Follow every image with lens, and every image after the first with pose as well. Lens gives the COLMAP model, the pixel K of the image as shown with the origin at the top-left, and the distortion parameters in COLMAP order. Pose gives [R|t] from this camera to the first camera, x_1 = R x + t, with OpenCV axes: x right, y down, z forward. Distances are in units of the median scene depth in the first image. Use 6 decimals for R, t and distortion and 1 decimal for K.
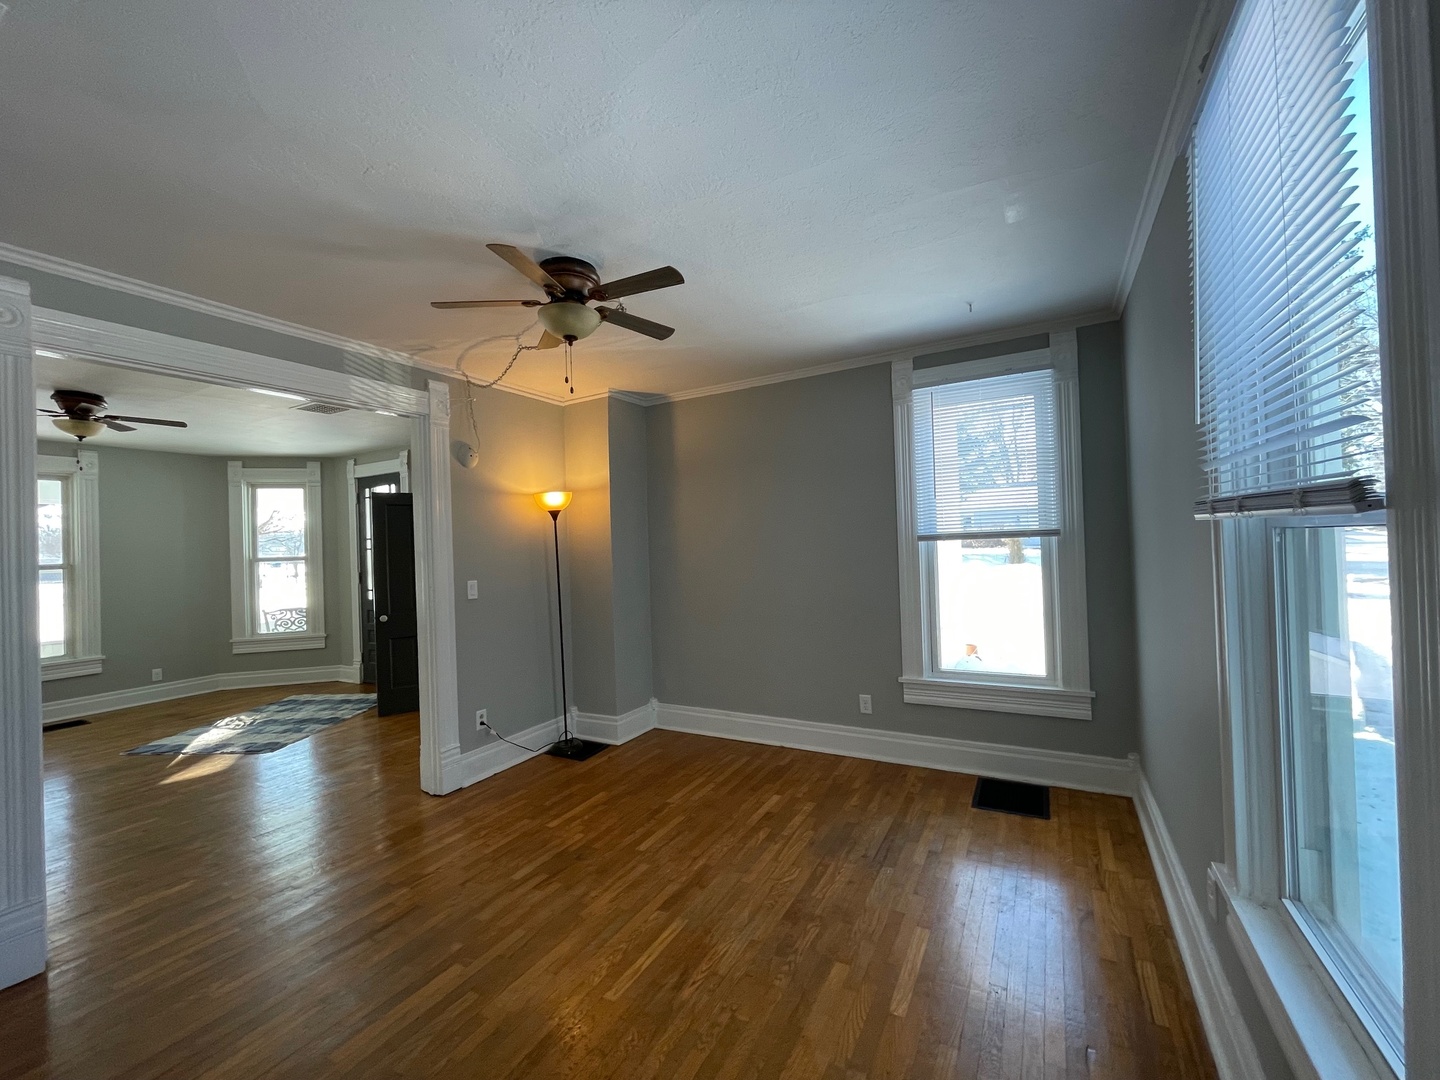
lens RADIAL K [[582.6, 0, 720.0], [0, 582.6, 540.0], [0, 0, 1]] dist [-0.001747, -0.002670]
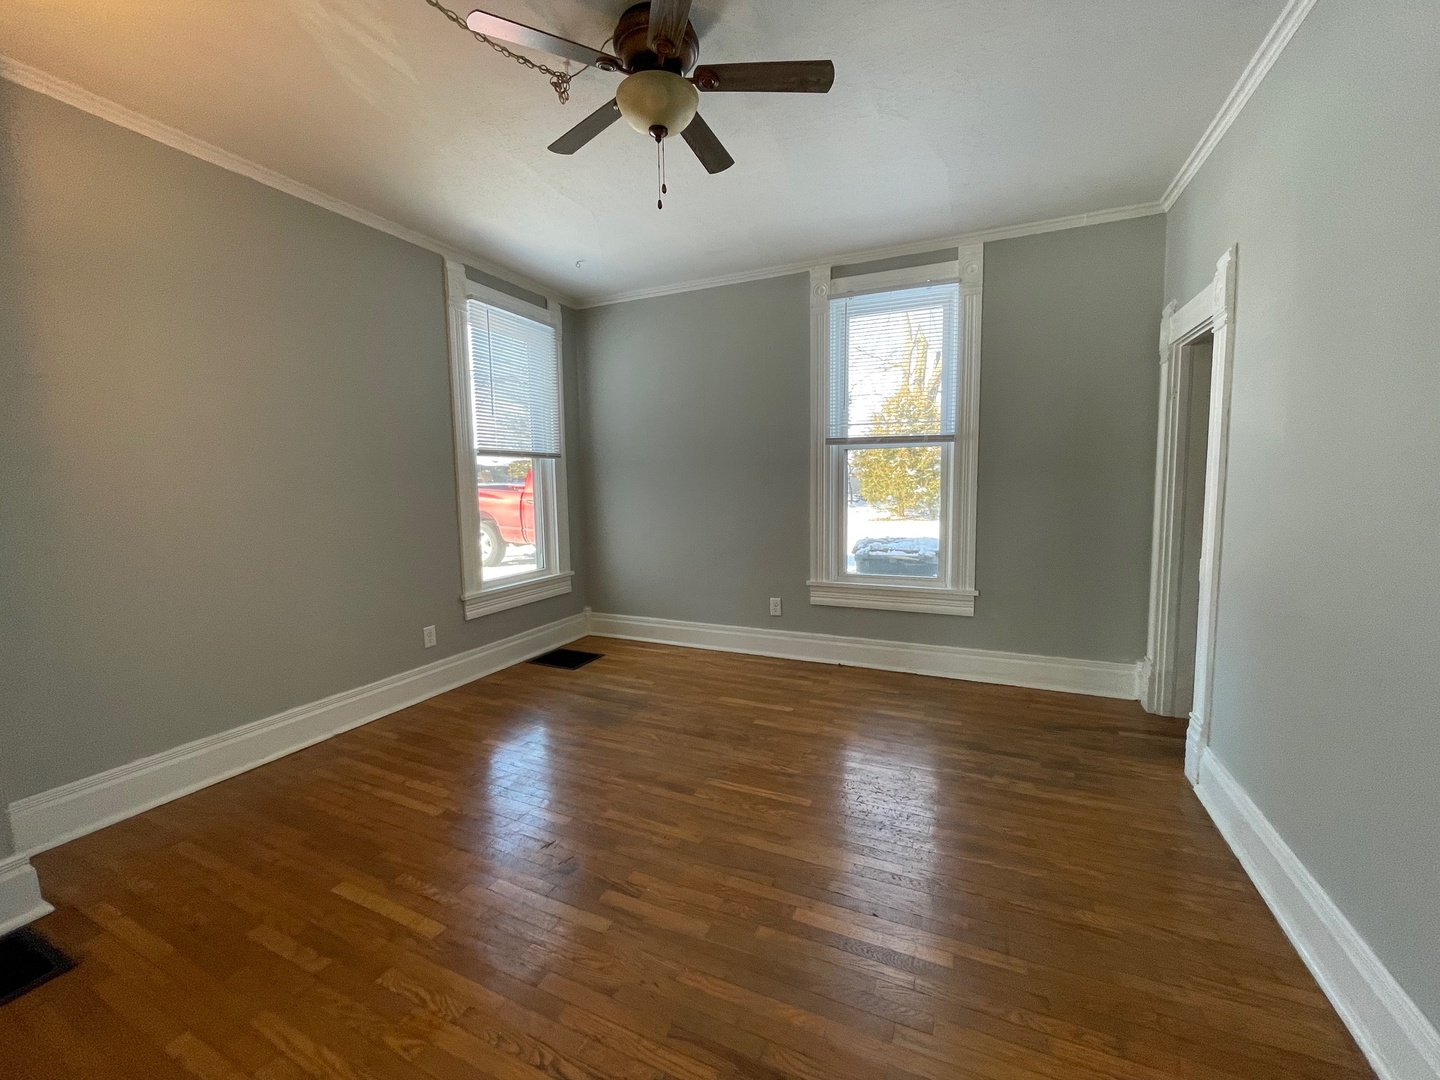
lens RADIAL K [[580.6, 0, 720.0], [0, 580.6, 540.0], [0, 0, 1]] dist [-0.001325, -0.000700]
pose [[-0.080608, -0.061568, 0.994843, -0.781503], [0.008955, 0.998005, 0.062489, 0.099044], [-0.996706, 0.013946, -0.079896, 0.745236]]
